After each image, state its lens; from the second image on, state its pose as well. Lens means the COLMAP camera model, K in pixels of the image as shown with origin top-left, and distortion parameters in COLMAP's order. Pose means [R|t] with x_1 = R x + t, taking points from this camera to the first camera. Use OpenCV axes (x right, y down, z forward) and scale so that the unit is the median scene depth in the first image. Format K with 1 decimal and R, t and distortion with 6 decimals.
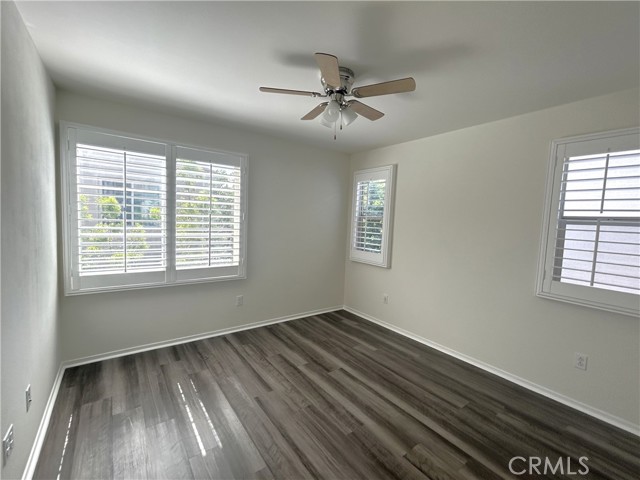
lens RADIAL K [[276.4, 0, 319.8], [0, 276.4, 238.5], [0, 0, 1]] dist [0.000206, 0.000567]
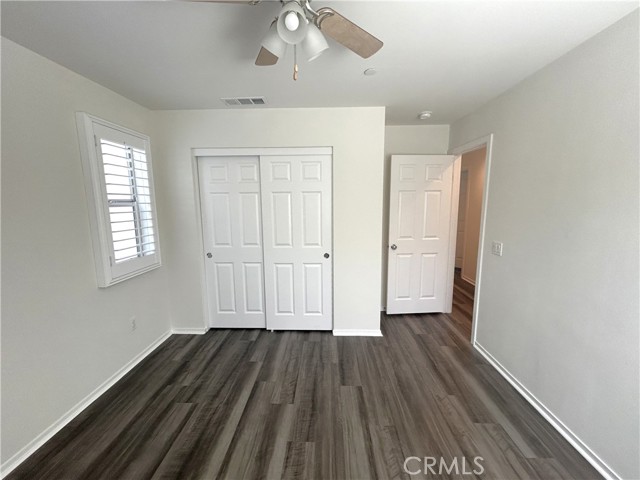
lens RADIAL K [[266.7, 0, 320.6], [0, 266.7, 238.9], [0, 0, 1]] dist [-0.000236, 0.000532]
pose [[-0.782943, -0.123168, 0.609778, -0.312248], [0.018934, 0.975032, 0.221255, -0.135902], [-0.621805, 0.184776, -0.761063, 1.241542]]
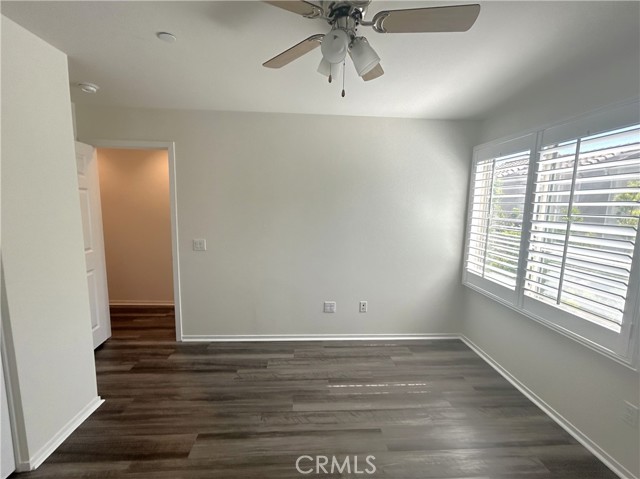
lens RADIAL K [[276.4, 0, 319.8], [0, 276.4, 238.0], [0, 0, 1]] dist [0.000206, 0.000567]
pose [[-0.547795, 0.053031, -0.834930, 0.531701], [-0.102677, 0.986183, 0.130004, -0.105306], [0.830288, 0.156944, -0.534781, 1.149056]]
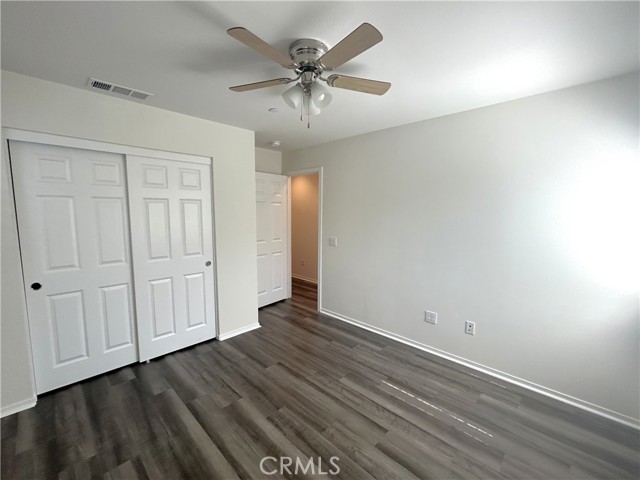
lens RADIAL K [[273.0, 0, 318.9], [0, 273.0, 238.6], [0, 0, 1]] dist [0.000706, 0.000570]
pose [[-0.986473, -0.030510, -0.161060, 0.127116], [-0.057807, 0.984153, 0.167632, -0.143970], [0.153394, 0.174675, -0.972604, 1.607401]]
